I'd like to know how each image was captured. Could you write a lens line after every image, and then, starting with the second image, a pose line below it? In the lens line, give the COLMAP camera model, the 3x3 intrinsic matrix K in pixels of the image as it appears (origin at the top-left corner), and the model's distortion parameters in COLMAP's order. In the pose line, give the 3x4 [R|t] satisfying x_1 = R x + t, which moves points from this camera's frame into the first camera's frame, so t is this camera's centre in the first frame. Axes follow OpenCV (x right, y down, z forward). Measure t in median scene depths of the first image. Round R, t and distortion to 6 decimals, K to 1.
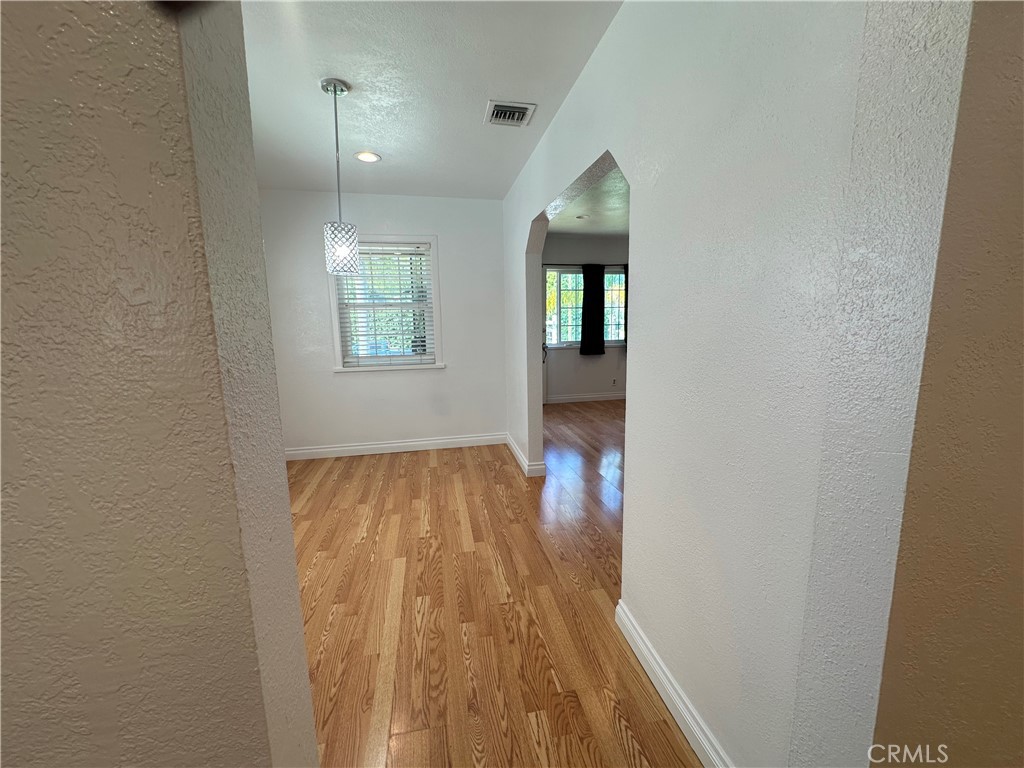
lens RADIAL K [[408.8, 0, 501.0], [0, 408.8, 382.4], [0, 0, 1]] dist [0.001558, 0.000029]
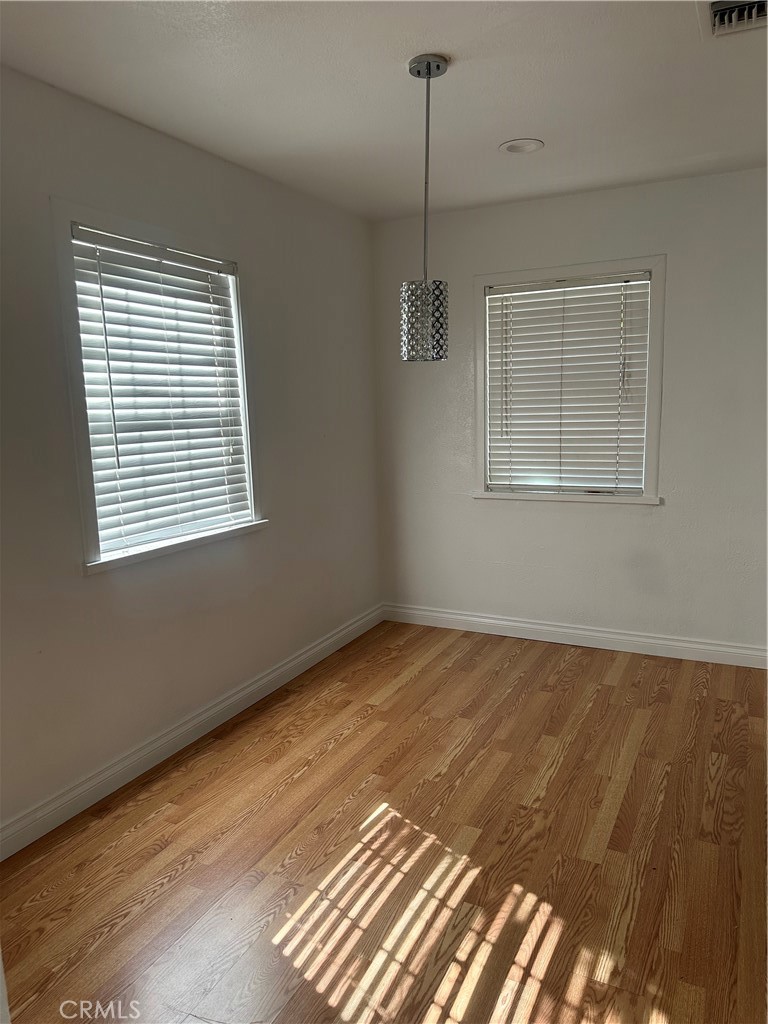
lens RADIAL K [[723.0, 0, 400.8], [0, 723.0, 508.1], [0, 0, 1]] dist [0.067201, -0.067386]
pose [[0.811975, 0.098596, -0.575305, 0.178207], [-0.091870, 0.994933, 0.040849, -0.053045], [0.576417, 0.019685, 0.816918, 0.039629]]
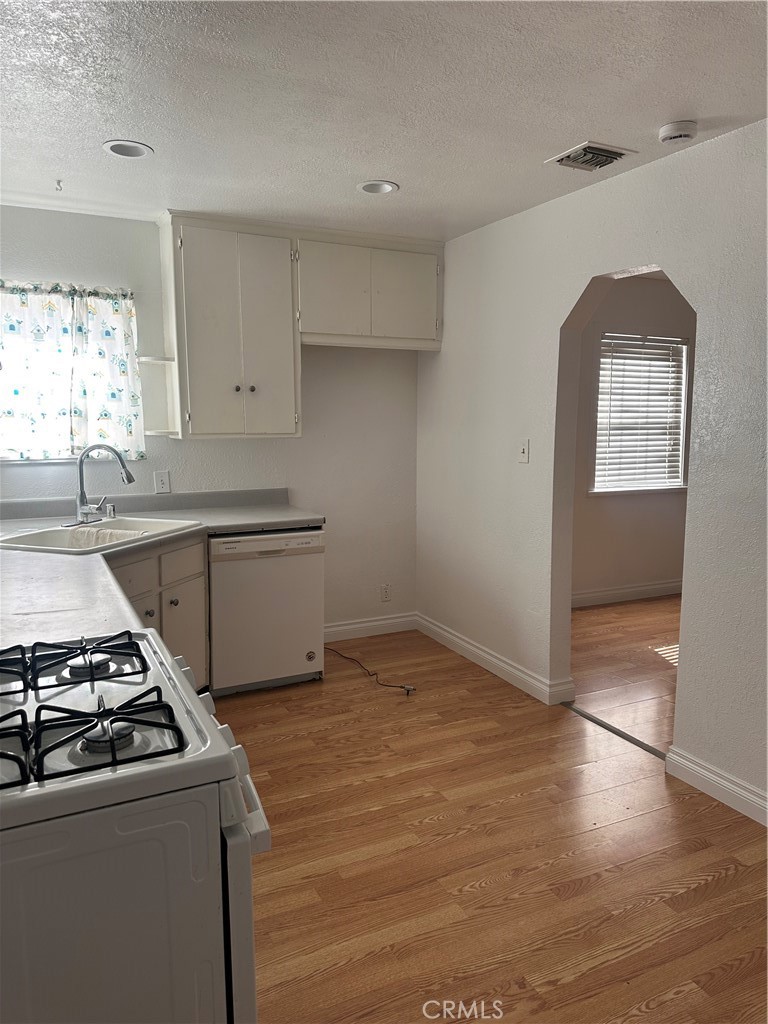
lens RADIAL K [[723.0, 0, 369.8], [0, 723.0, 495.2], [0, 0, 1]] dist [0.067201, -0.067386]
pose [[0.261219, 0.144169, -0.954453, 0.968196], [-0.160616, 0.981491, 0.104295, -0.011033], [0.951823, 0.126056, 0.279540, -0.487499]]
